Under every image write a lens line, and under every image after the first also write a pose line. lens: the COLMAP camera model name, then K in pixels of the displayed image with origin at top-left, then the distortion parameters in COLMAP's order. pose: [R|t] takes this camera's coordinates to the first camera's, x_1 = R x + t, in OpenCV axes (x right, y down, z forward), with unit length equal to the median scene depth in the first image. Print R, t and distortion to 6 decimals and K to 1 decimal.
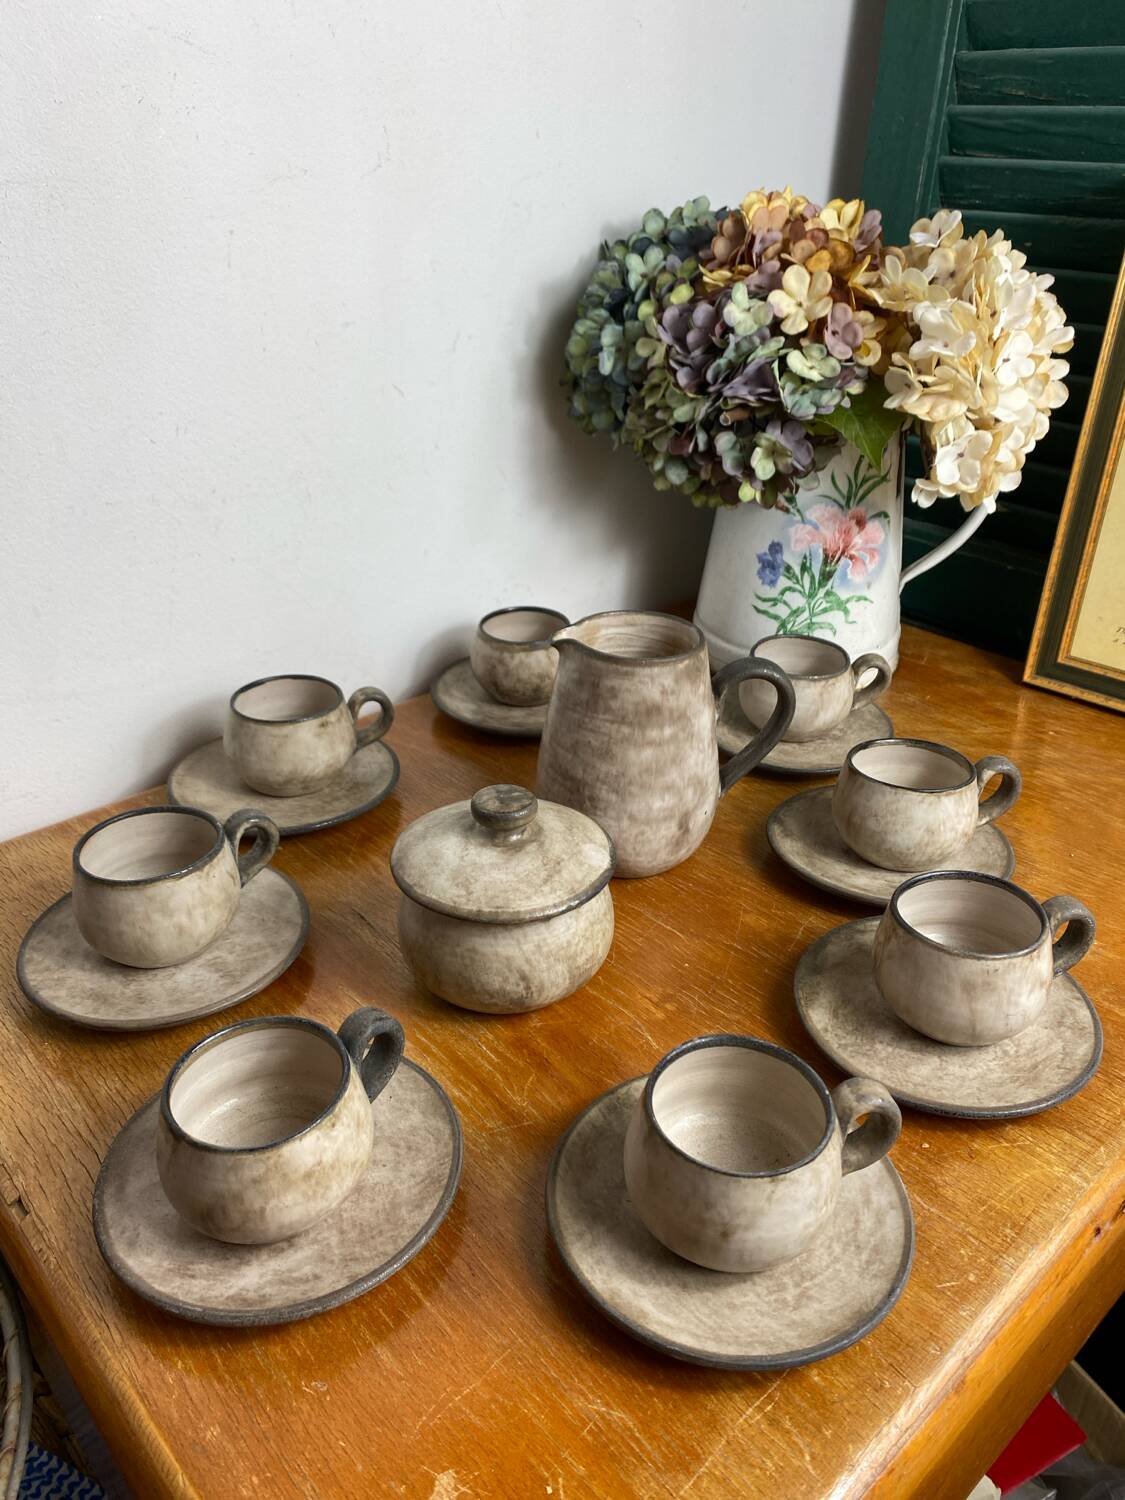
lens RADIAL K [[1127.1, 0, 572.1], [0, 1127.1, 726.9], [0, 0, 1]] dist [0.074370, -0.063607]
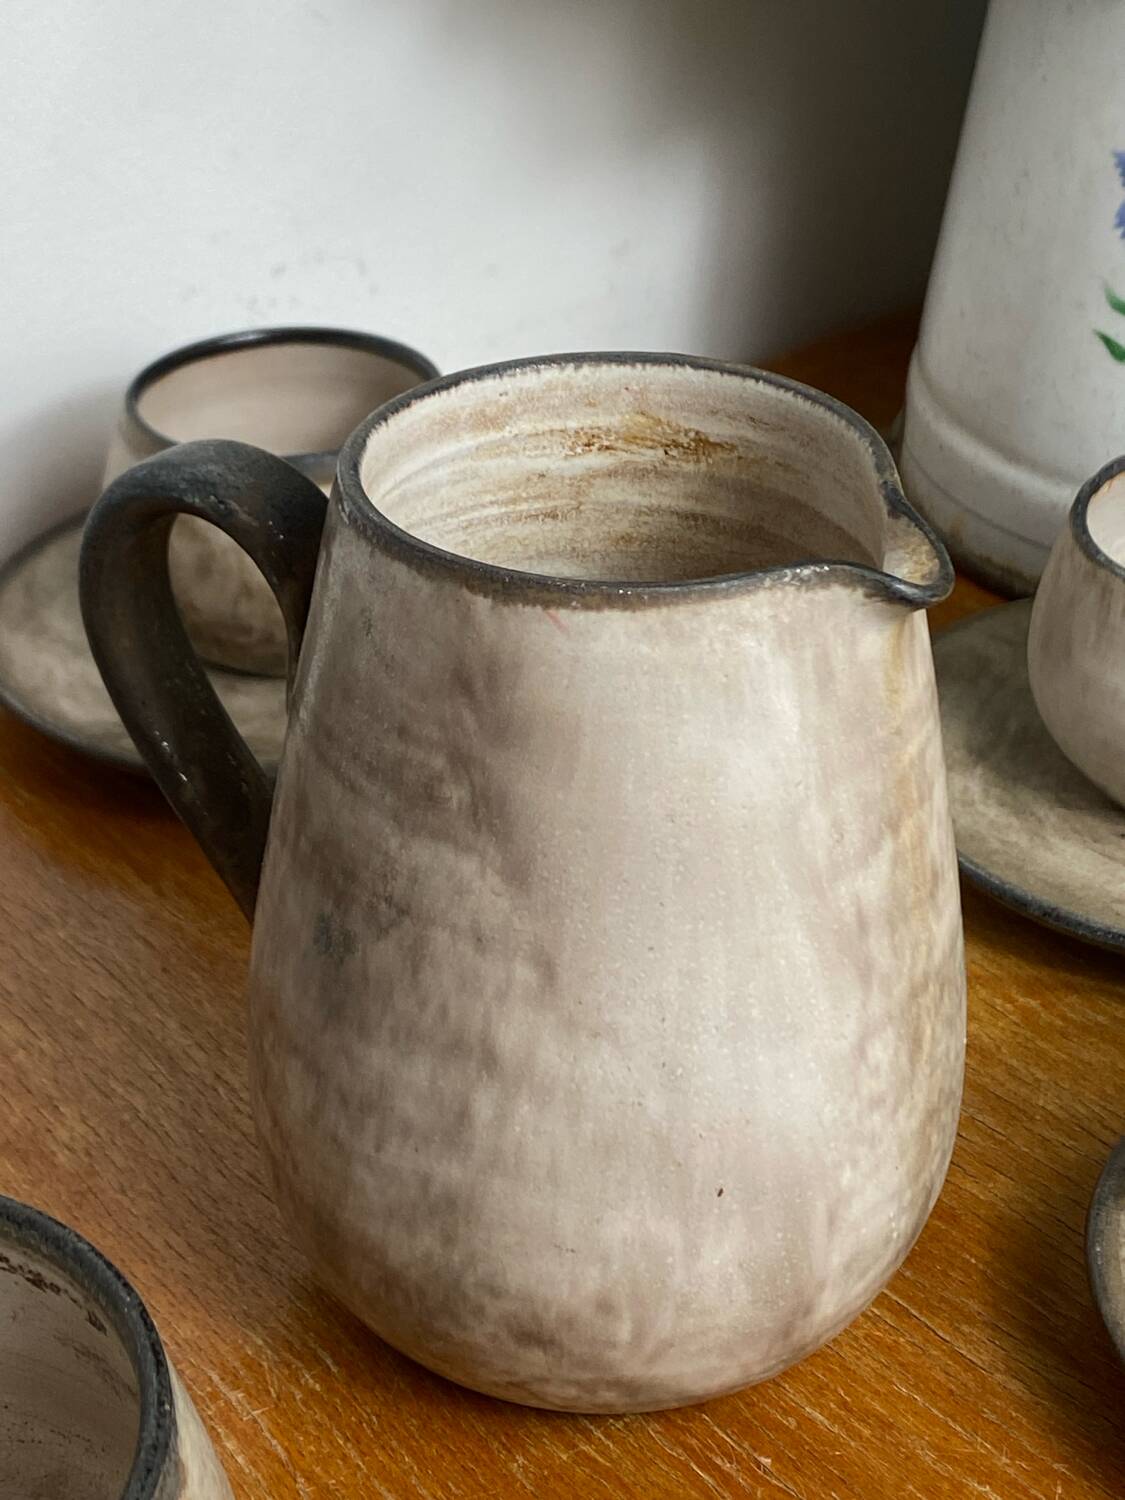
lens RADIAL K [[2617.2, 0, 537.4], [0, 2617.2, 715.3], [0, 0, 1]] dist [0.180915, -0.779684]
pose [[0.996661, 0.024137, -0.078004, 0.102694], [-0.020561, 0.998714, 0.046332, -0.055207], [0.079022, -0.044574, 0.995876, 0.448247]]
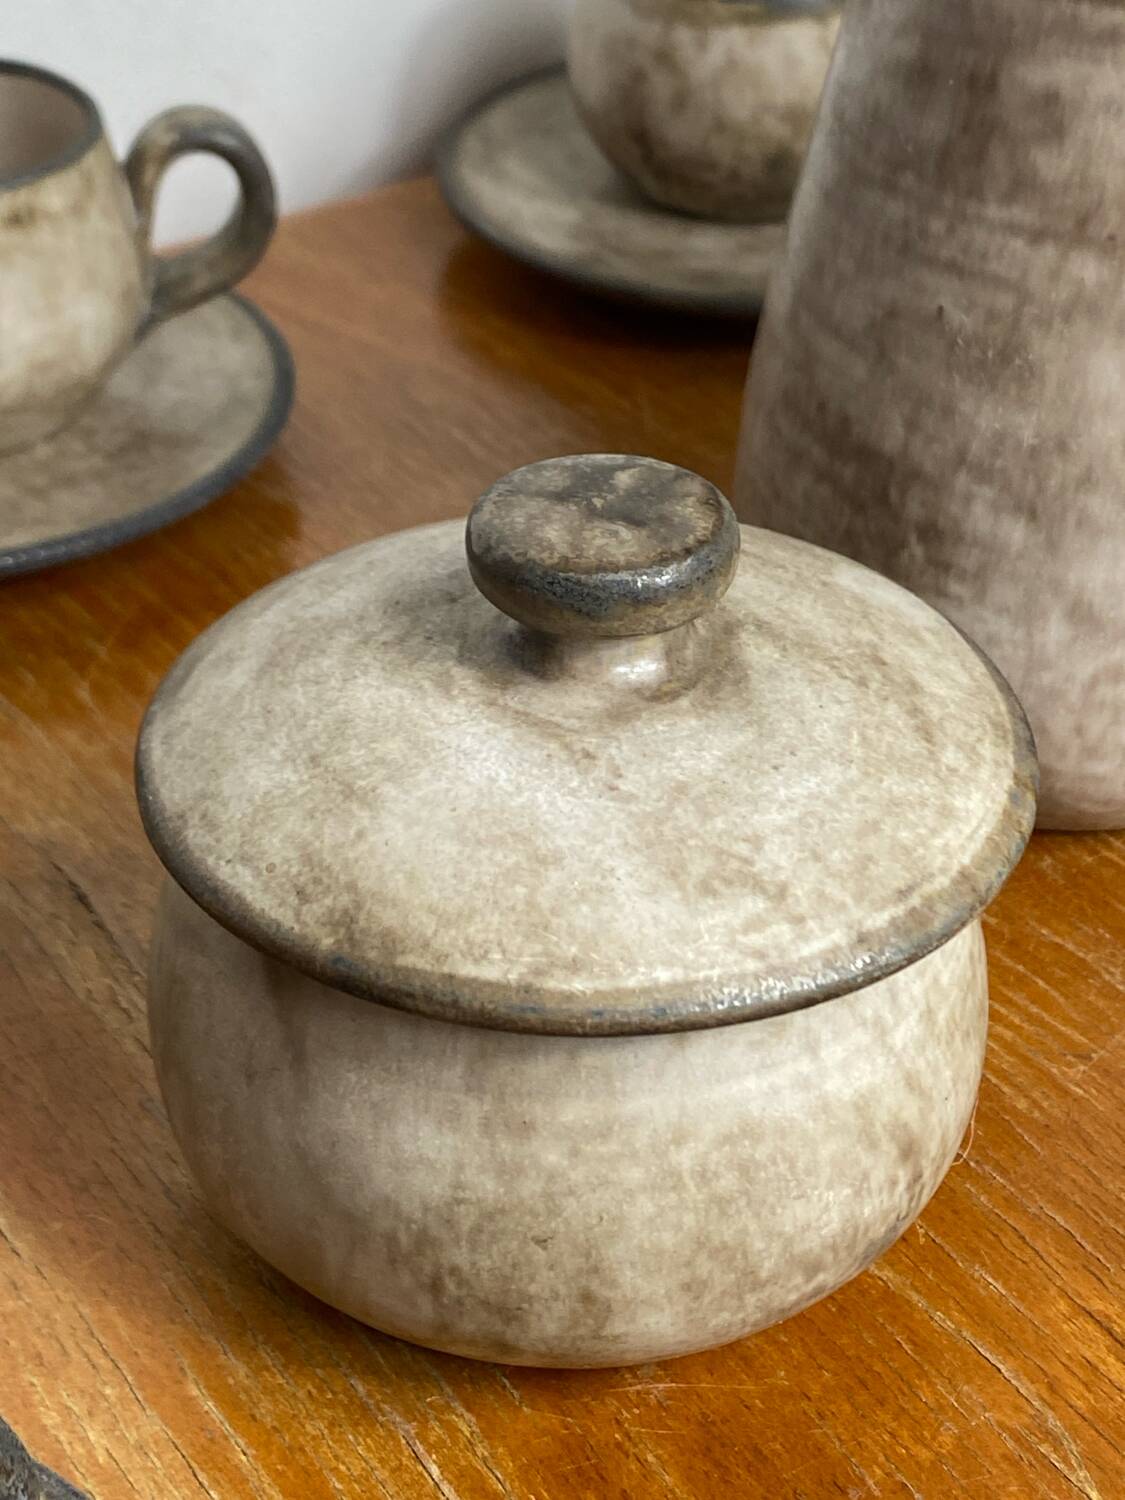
lens RADIAL K [[2617.2, 0, 537.4], [0, 2617.2, 715.3], [0, 0, 1]] dist [0.180915, -0.779684]
pose [[0.988705, 0.071811, -0.131552, 0.010268], [-0.054097, 0.989558, 0.133599, 0.029112], [0.139773, -0.124973, 0.982265, 0.380160]]
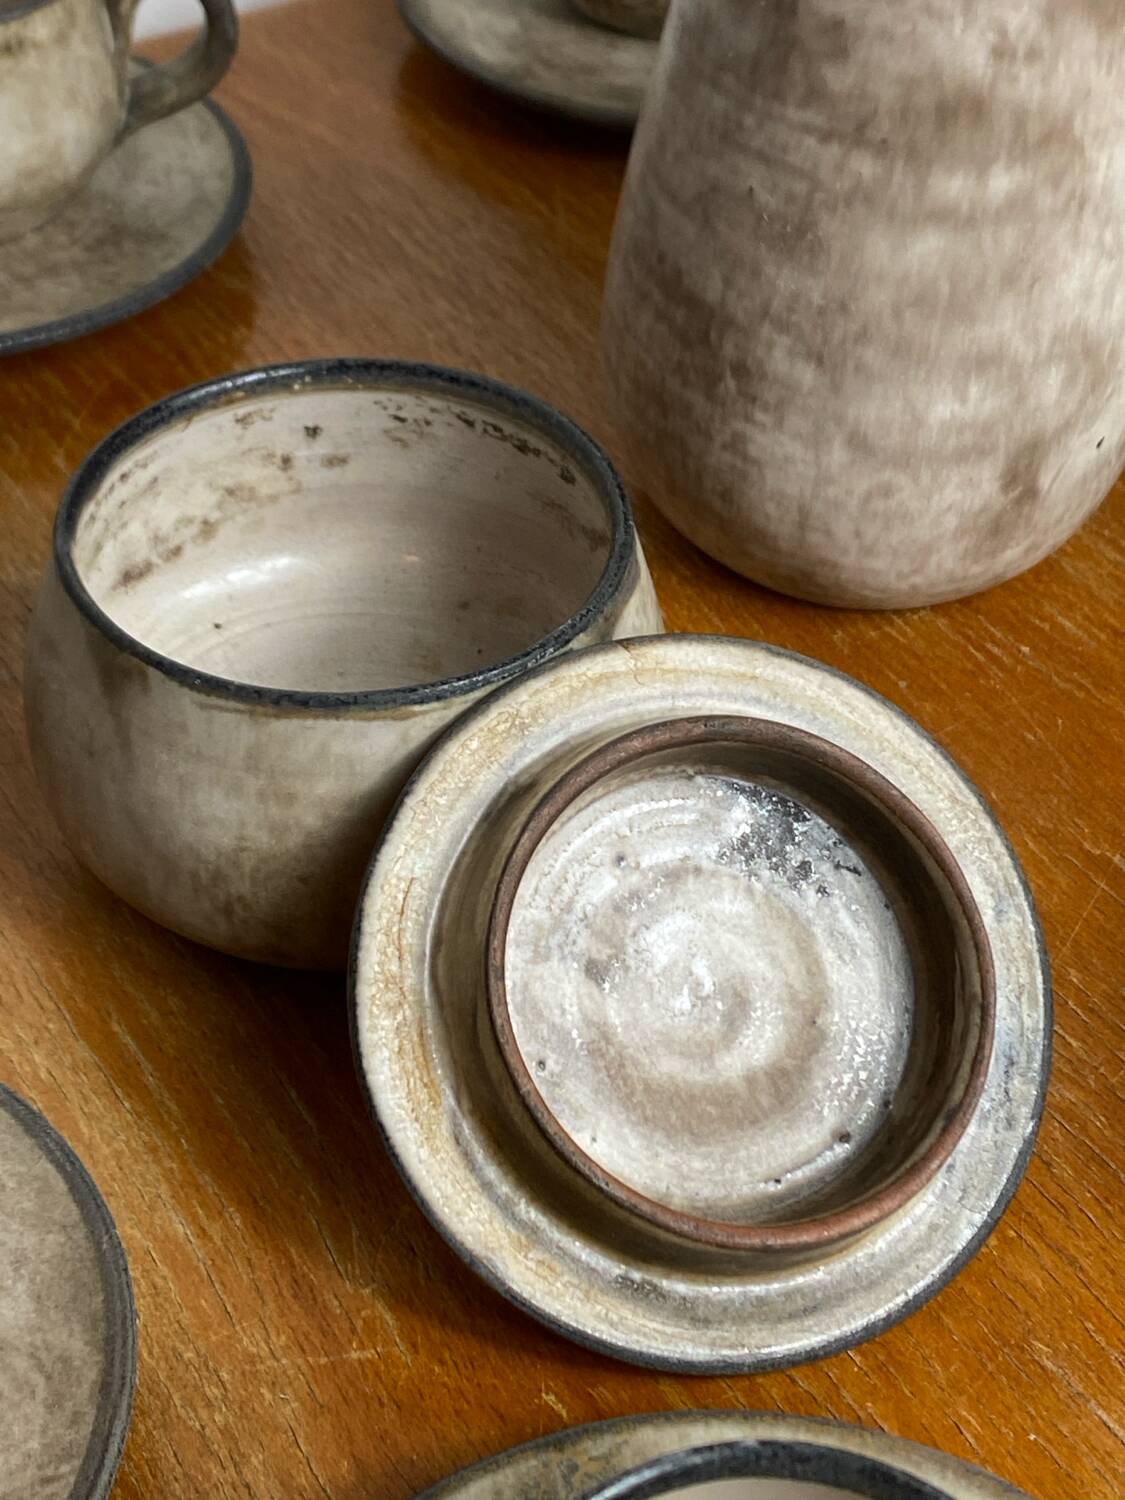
lens RADIAL K [[2592.0, 0, 561.0], [0, 2592.0, 720.8], [0, 0, 1]] dist [0.220430, -1.000959]
pose [[0.984232, 0.124196, -0.125948, 0.074331], [-0.088378, 0.962080, 0.258054, -0.028686], [0.153222, -0.242854, 0.957886, 0.251240]]
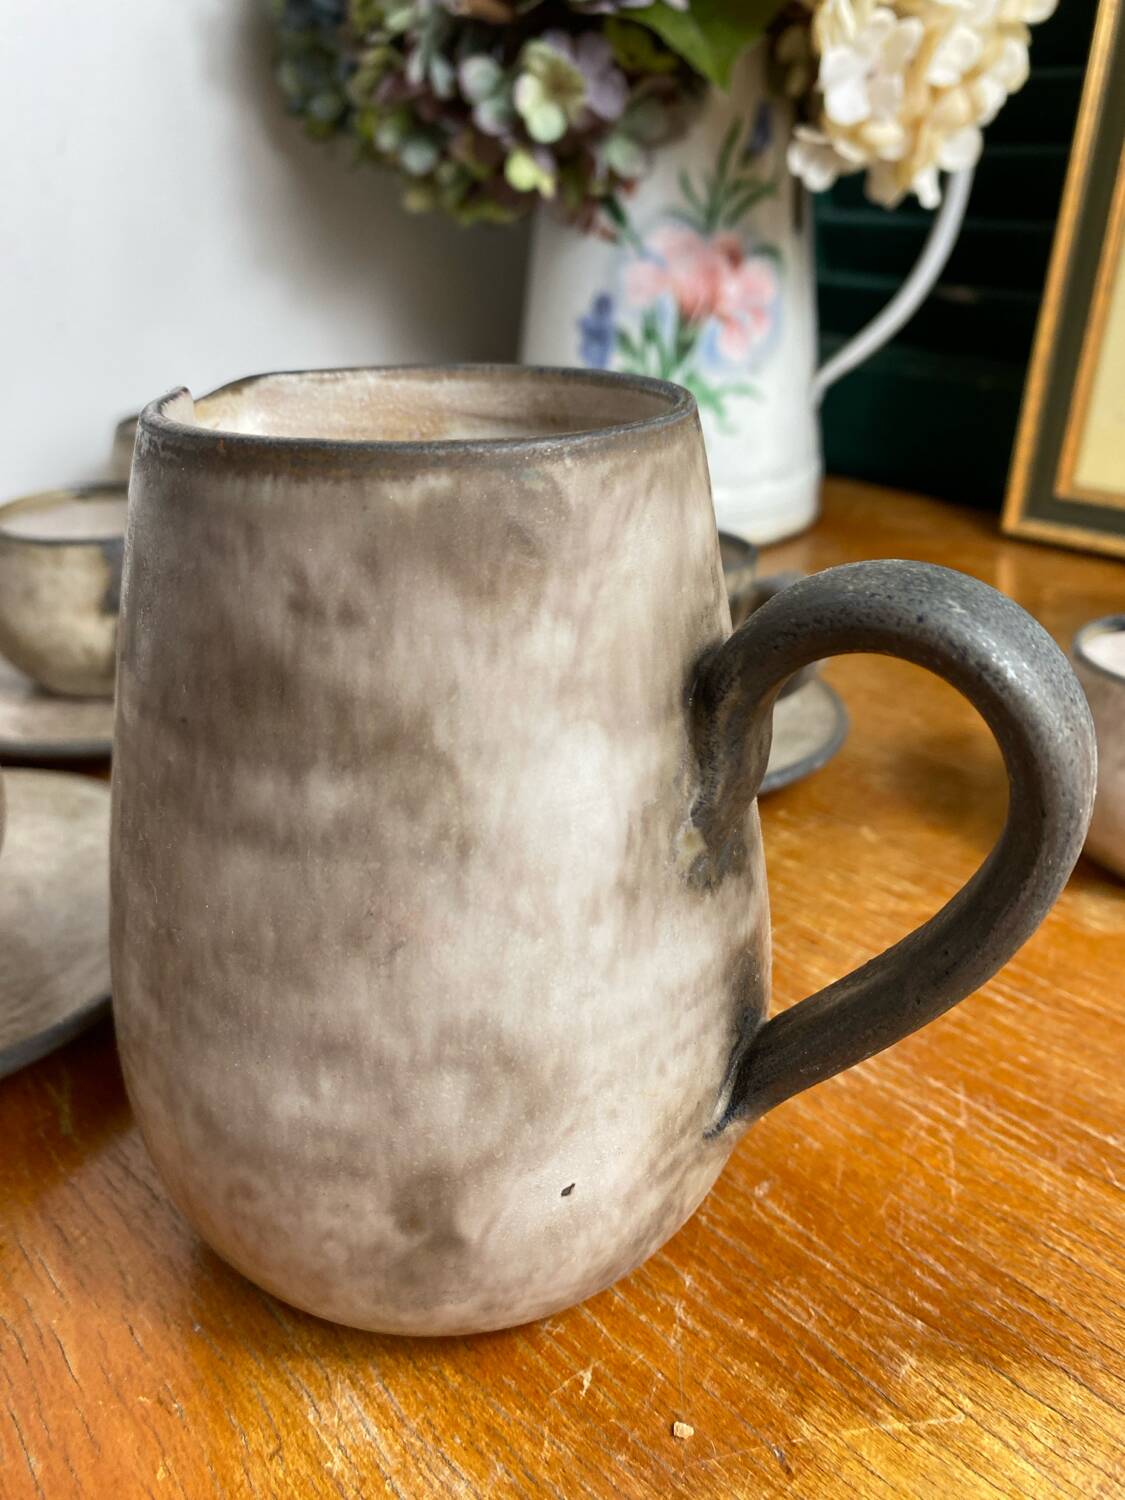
lens RADIAL K [[1182.9, 0, 564.2], [0, 1182.9, 722.4], [0, 0, 1]] dist [0.026025, -0.071941]
pose [[0.850649, 0.179195, -0.494252, 0.232687], [-0.206189, 0.978512, -0.000102, -0.019231], [0.483613, 0.101996, 0.869319, 0.817852]]
